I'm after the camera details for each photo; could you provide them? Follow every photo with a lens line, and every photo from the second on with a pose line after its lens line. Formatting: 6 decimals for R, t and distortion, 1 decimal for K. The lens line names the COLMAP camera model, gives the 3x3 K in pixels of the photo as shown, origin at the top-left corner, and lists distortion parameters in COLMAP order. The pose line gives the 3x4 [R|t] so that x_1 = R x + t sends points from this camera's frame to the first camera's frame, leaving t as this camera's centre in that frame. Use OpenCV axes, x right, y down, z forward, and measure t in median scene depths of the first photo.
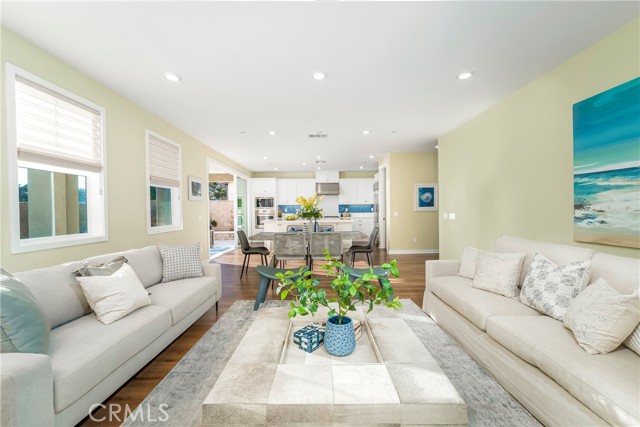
lens RADIAL K [[261.5, 0, 322.5], [0, 261.5, 212.8], [0, 0, 1]] dist [-0.001808, -0.000136]
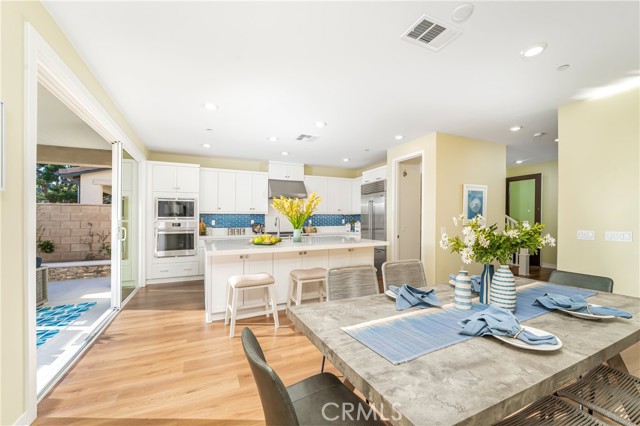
lens RADIAL K [[257.0, 0, 323.3], [0, 257.0, 217.3], [0, 0, 1]] dist [-0.016440, -0.000327]
pose [[0.903135, 0.009460, 0.429252, -0.169316], [0.000280, 0.999744, -0.022623, -0.008981], [-0.429356, 0.020551, 0.902901, 0.392356]]
